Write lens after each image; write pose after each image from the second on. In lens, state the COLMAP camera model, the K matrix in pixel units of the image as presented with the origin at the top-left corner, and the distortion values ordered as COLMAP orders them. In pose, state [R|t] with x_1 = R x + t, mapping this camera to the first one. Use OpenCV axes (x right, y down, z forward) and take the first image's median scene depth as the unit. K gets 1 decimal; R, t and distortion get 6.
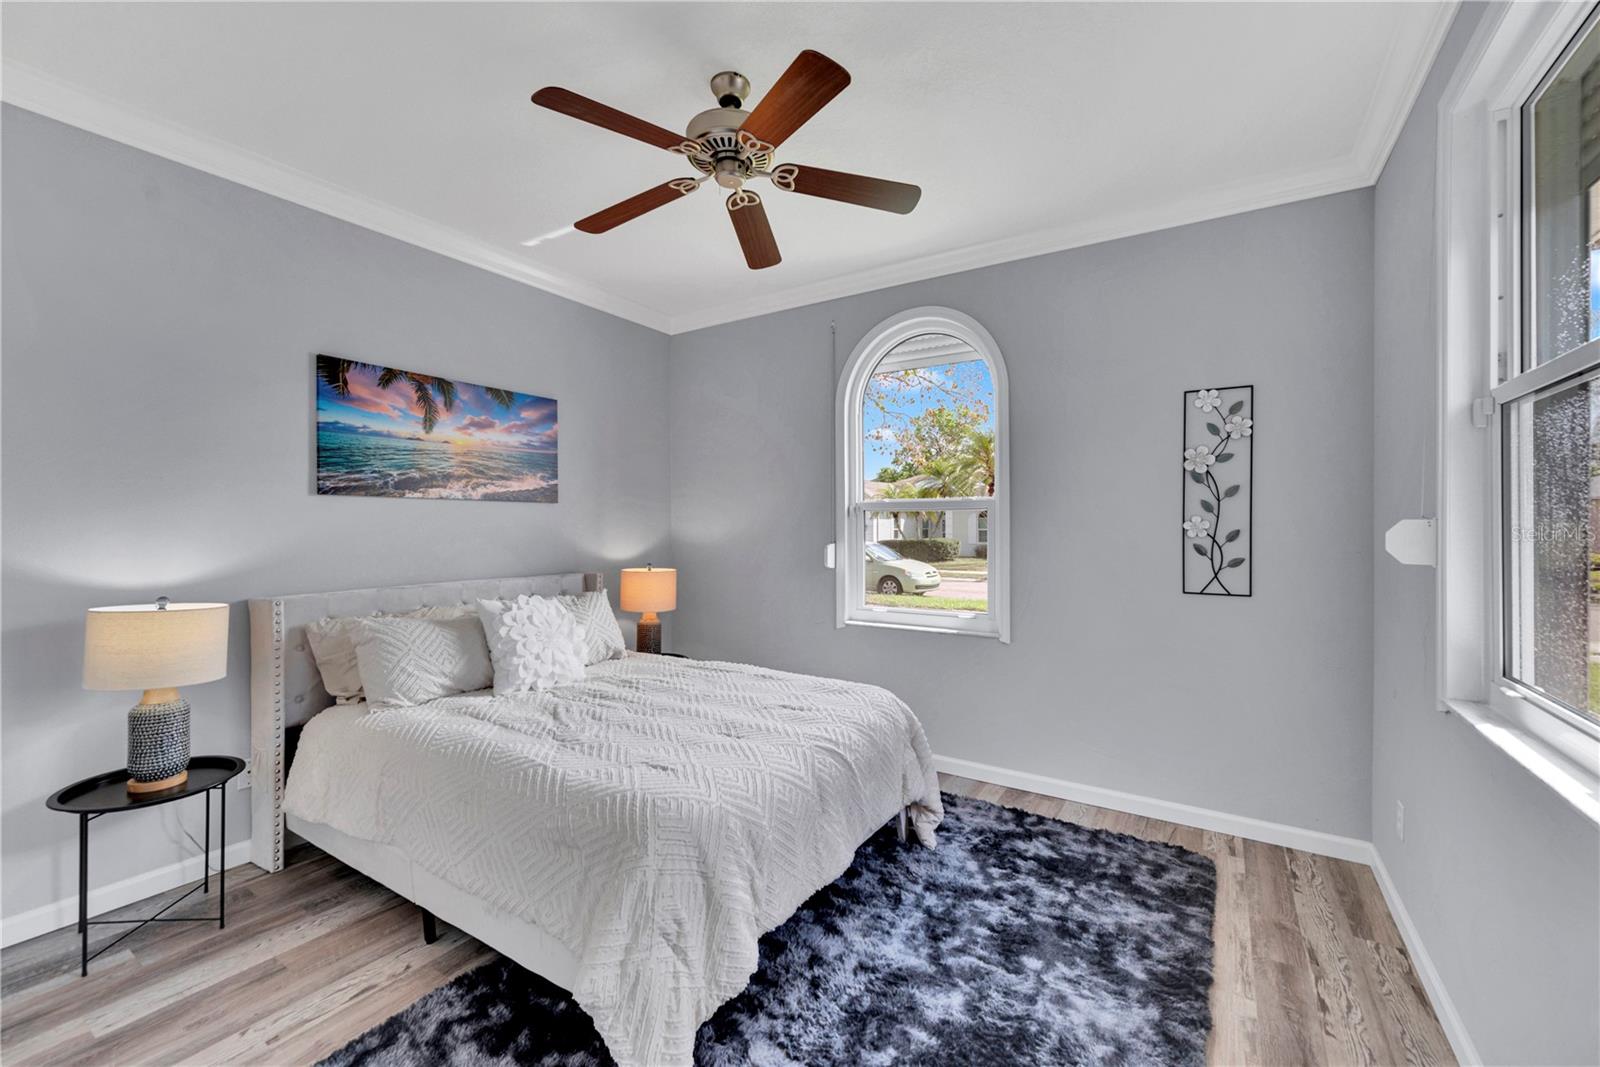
lens RADIAL K [[646.2, 0, 794.3], [0, 646.2, 527.3], [0, 0, 1]] dist [0.003743, 0.000183]
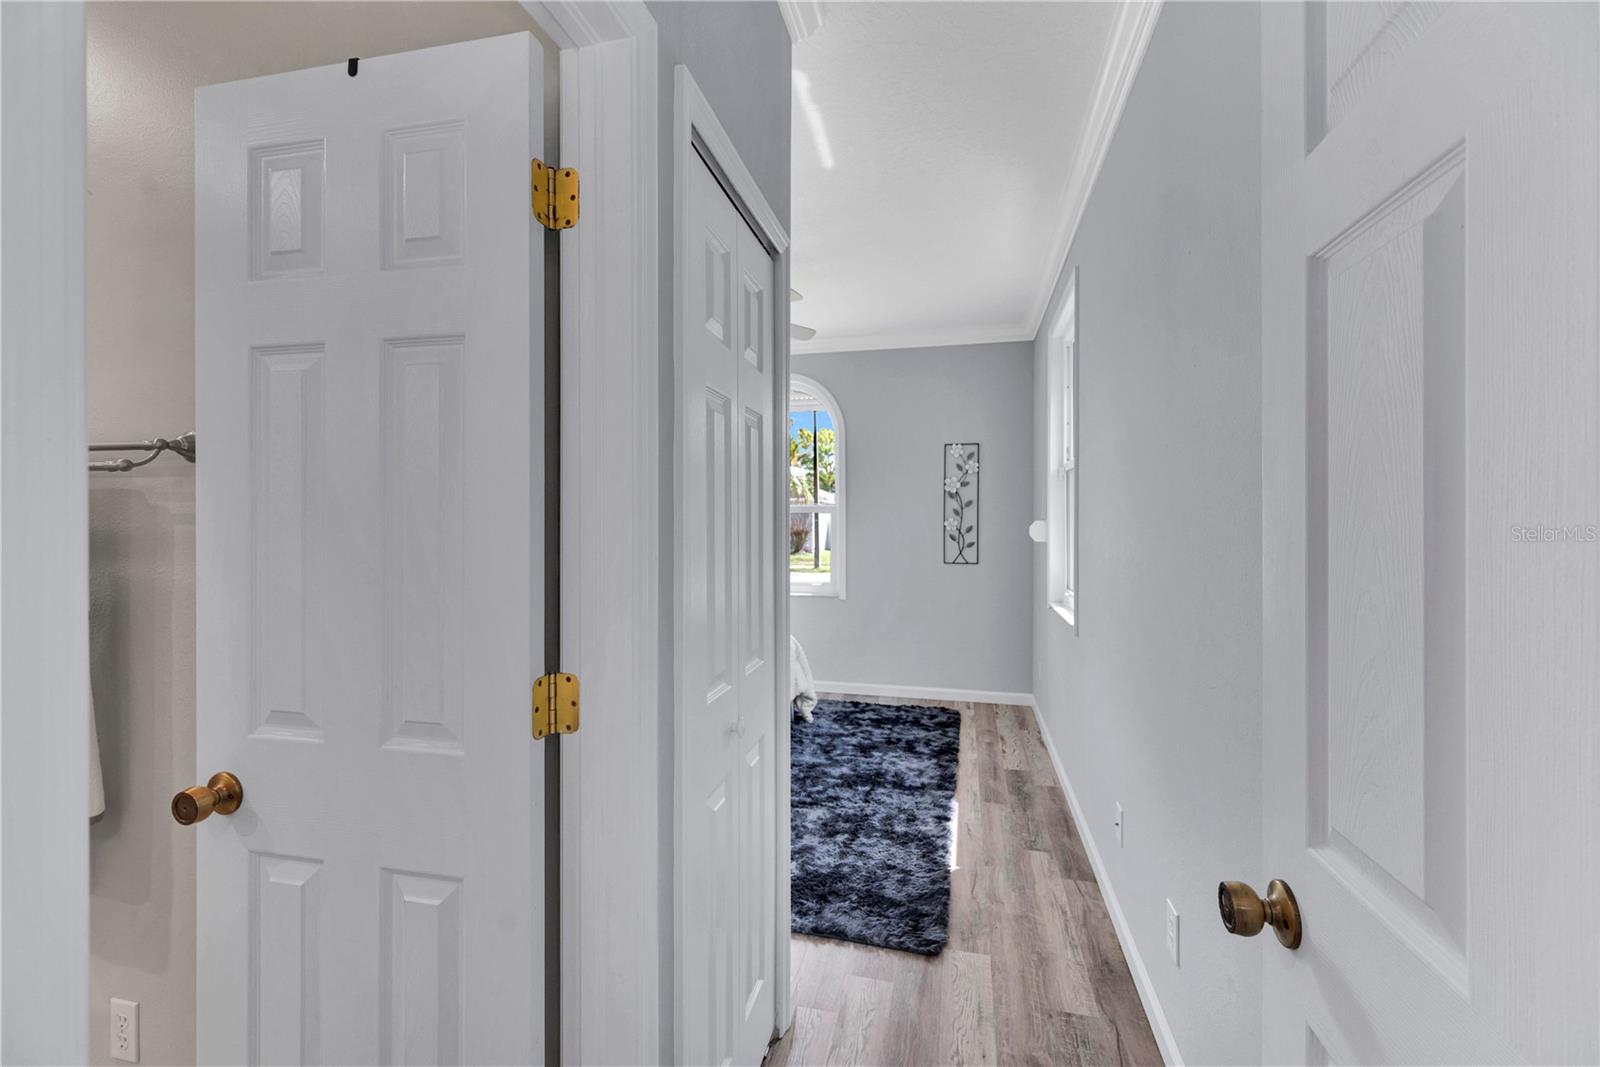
lens RADIAL K [[646.2, 0, 806.7], [0, 646.2, 529.2], [0, 0, 1]] dist [0.003743, 0.000183]
pose [[0.941840, -0.003789, 0.336039, -0.382624], [0.001564, 0.999975, 0.006892, 0.000196], [-0.336057, -0.005966, 0.941823, -0.590474]]
